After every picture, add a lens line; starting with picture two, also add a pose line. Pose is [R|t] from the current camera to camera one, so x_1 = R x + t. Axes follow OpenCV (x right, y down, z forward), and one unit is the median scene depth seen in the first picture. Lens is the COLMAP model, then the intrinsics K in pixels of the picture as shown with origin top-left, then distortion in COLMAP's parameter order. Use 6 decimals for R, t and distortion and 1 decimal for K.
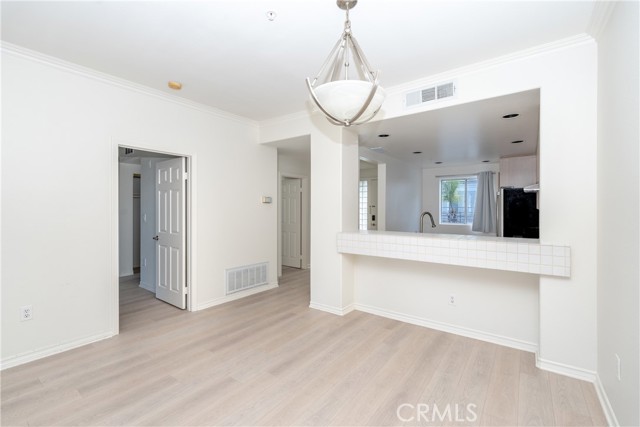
lens RADIAL K [[287.2, 0, 320.0], [0, 287.2, 213.5], [0, 0, 1]] dist [0.001335, 0.000178]
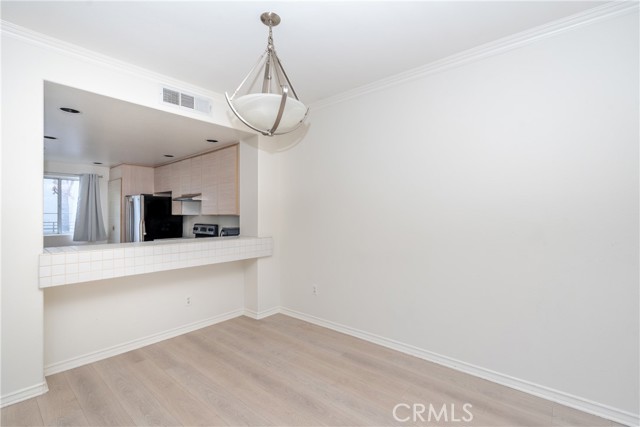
lens RADIAL K [[281.6, 0, 335.9], [0, 281.6, 215.8], [0, 0, 1]] dist [-0.022244, 0.000233]
pose [[0.019732, -0.003111, 0.999800, -0.568914], [0.019258, 0.999811, 0.002731, -0.002765], [-0.999620, 0.019200, 0.019789, 0.447444]]
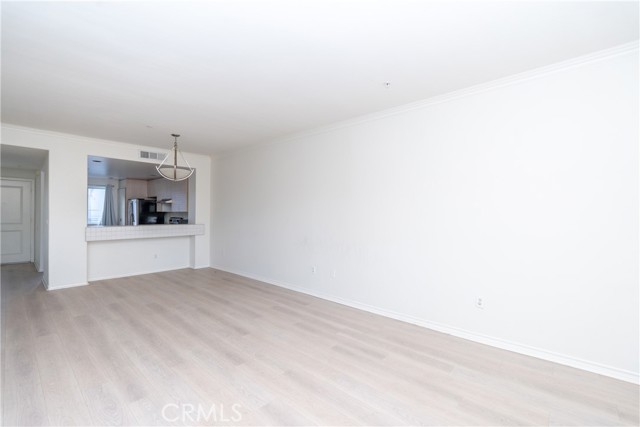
lens RADIAL K [[287.2, 0, 320.0], [0, 287.2, 213.5], [0, 0, 1]] dist [0.001335, 0.000178]
pose [[0.099840, -0.002349, 0.995001, -1.496704], [0.013918, 0.999903, 0.000964, 0.015808], [-0.994906, 0.013752, 0.099863, -0.377646]]
